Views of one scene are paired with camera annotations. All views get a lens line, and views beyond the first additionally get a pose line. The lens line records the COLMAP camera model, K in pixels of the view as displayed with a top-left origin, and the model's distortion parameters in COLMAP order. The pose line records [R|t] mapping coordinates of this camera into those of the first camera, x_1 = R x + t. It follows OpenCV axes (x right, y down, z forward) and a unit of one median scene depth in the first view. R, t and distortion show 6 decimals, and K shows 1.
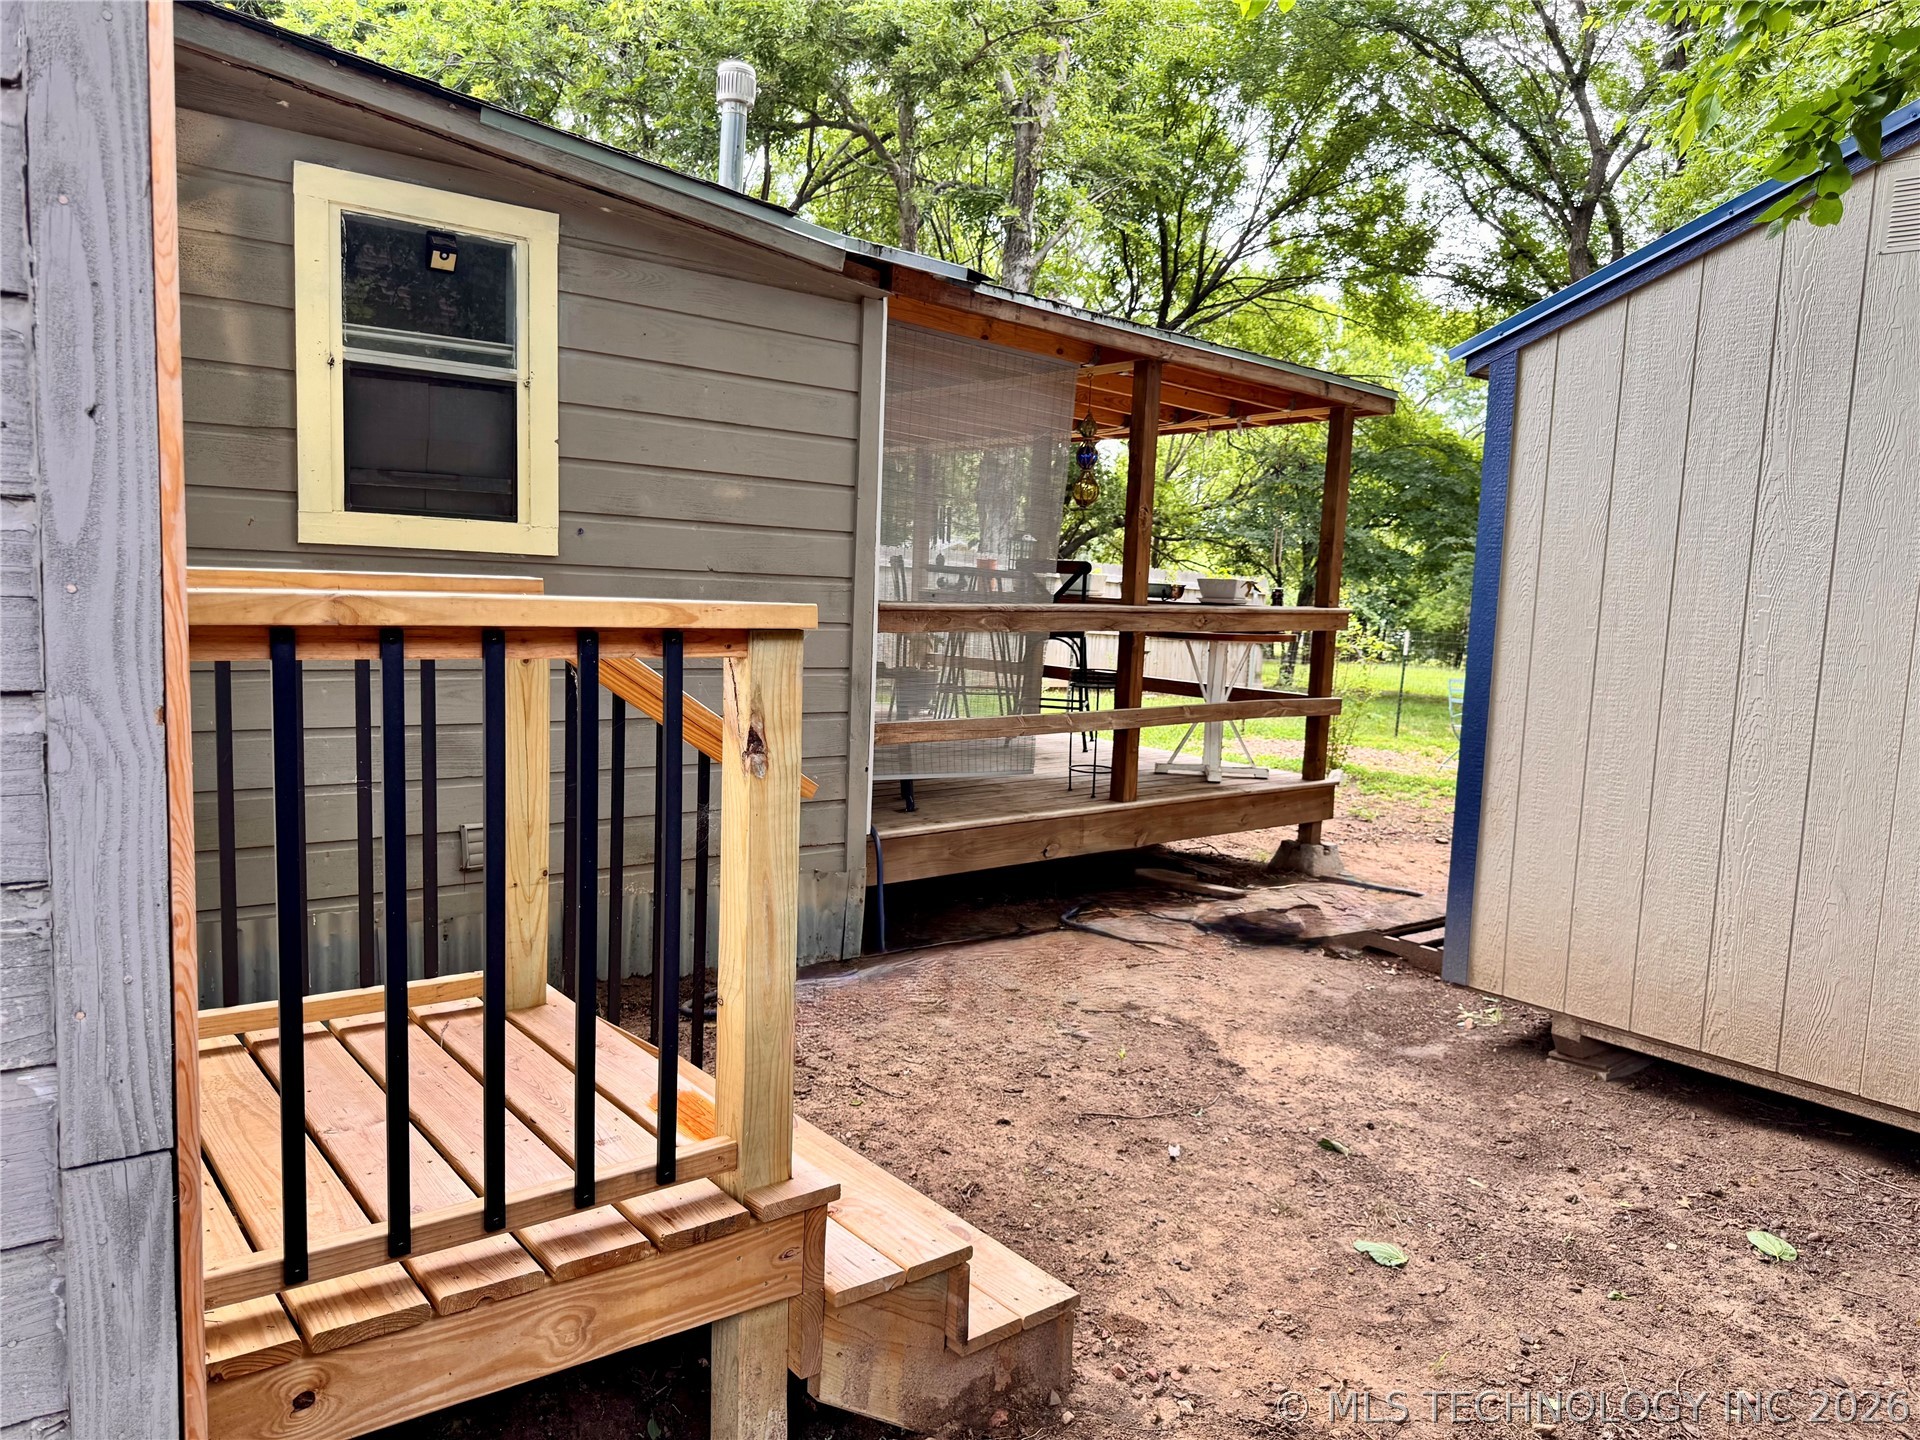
lens RADIAL K [[1367.1, 0, 959.3], [0, 1367.1, 731.4], [0, 0, 1]] dist [0.057721, -0.070524]
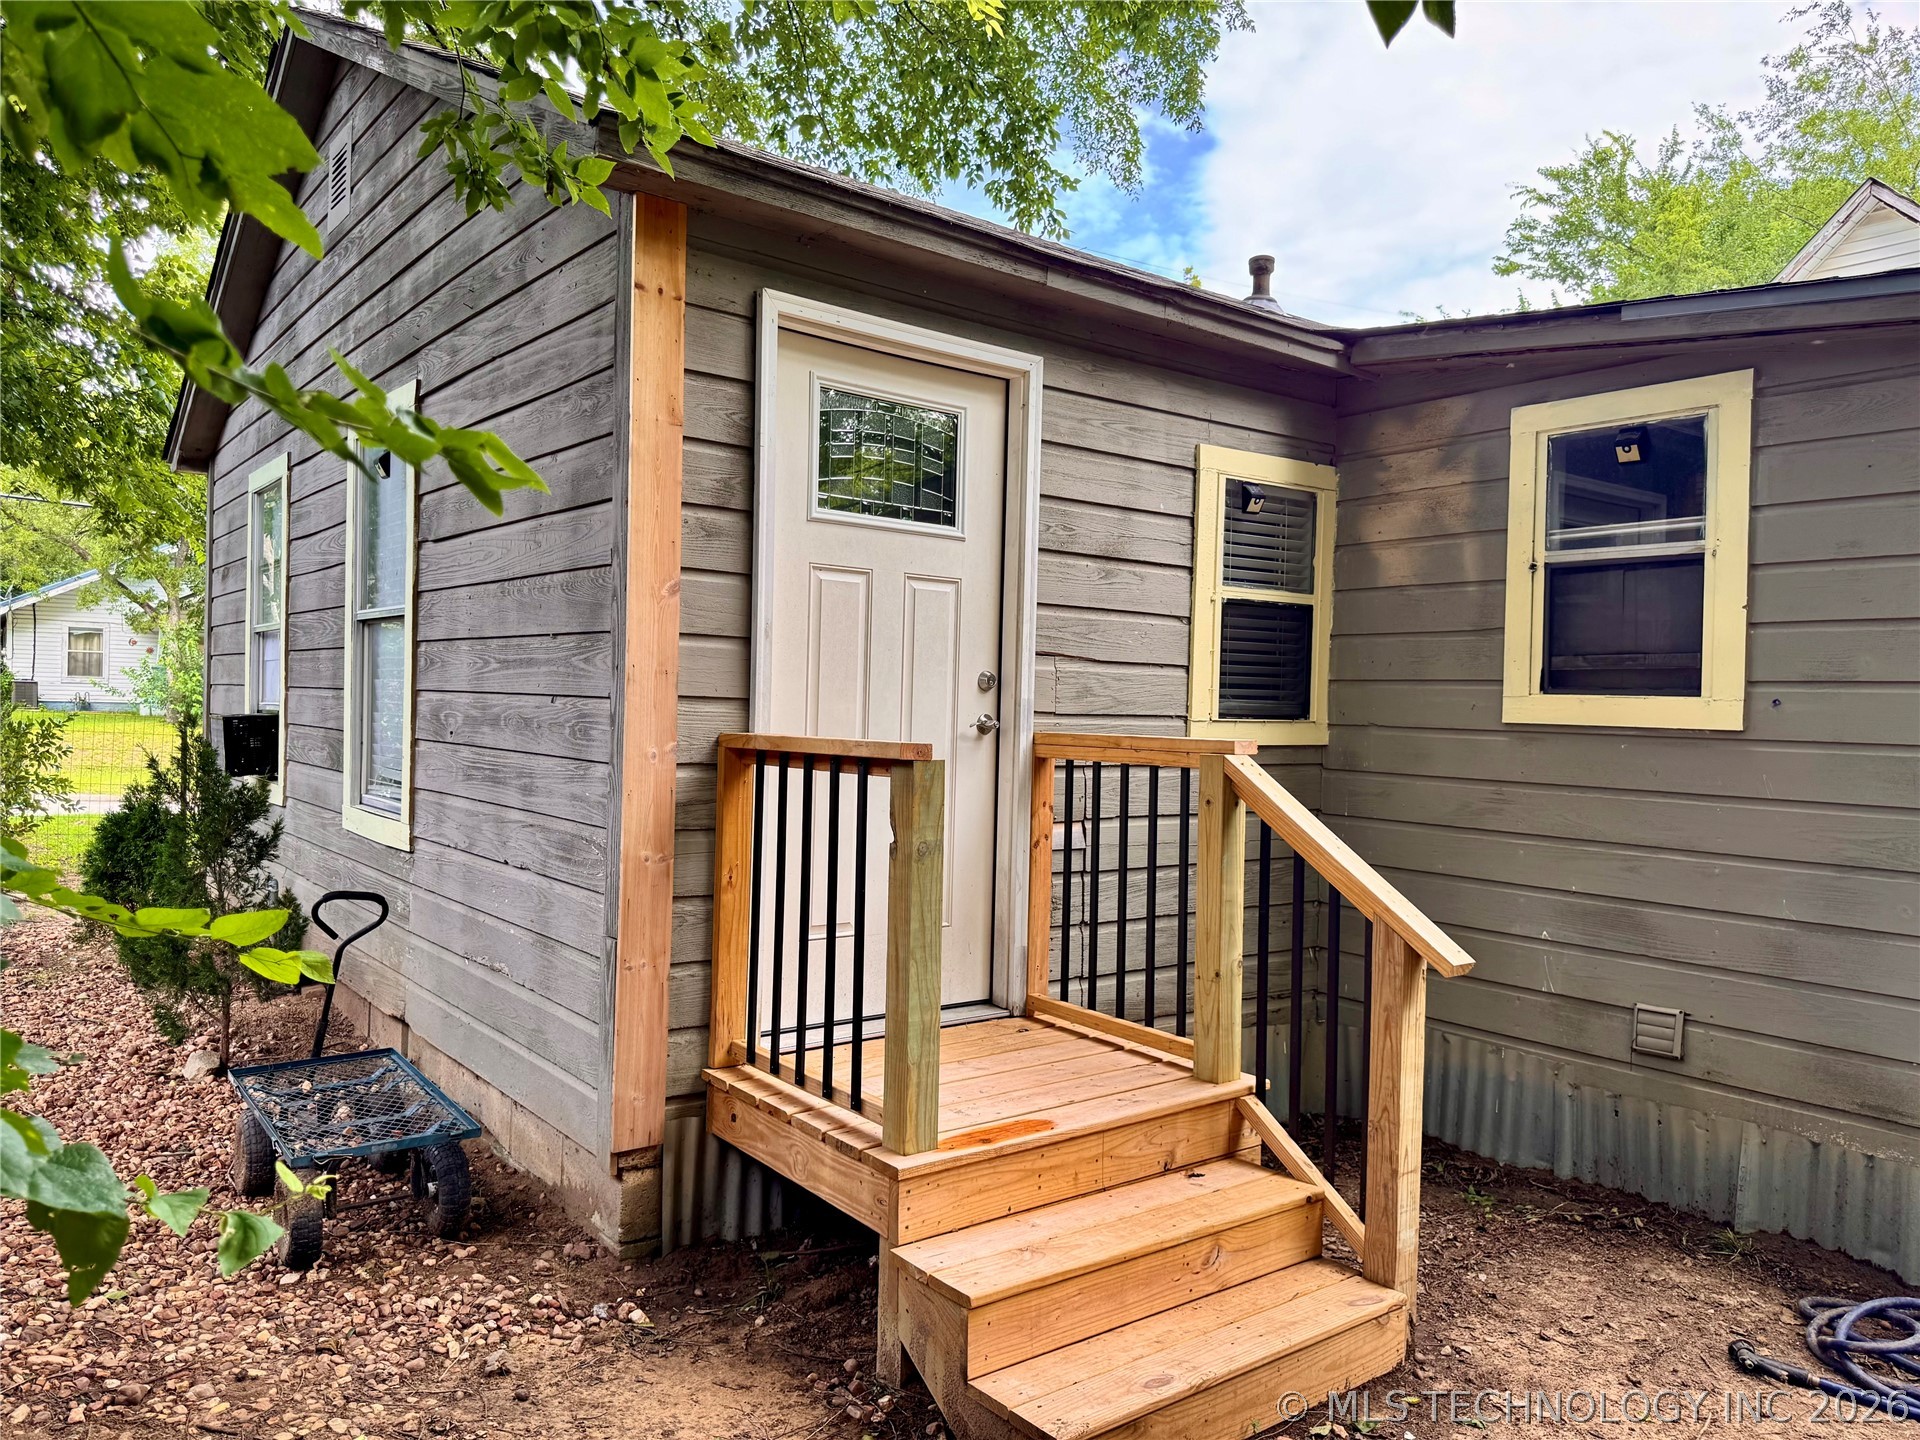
lens RADIAL K [[1367.1, 0, 965.7], [0, 1367.1, 714.9], [0, 0, 1]] dist [0.057721, -0.070524]
pose [[0.014395, -0.032790, -0.999359, 0.638231], [-0.137330, 0.989926, -0.034458, -0.036763], [0.990421, 0.137738, 0.009747, 0.497298]]
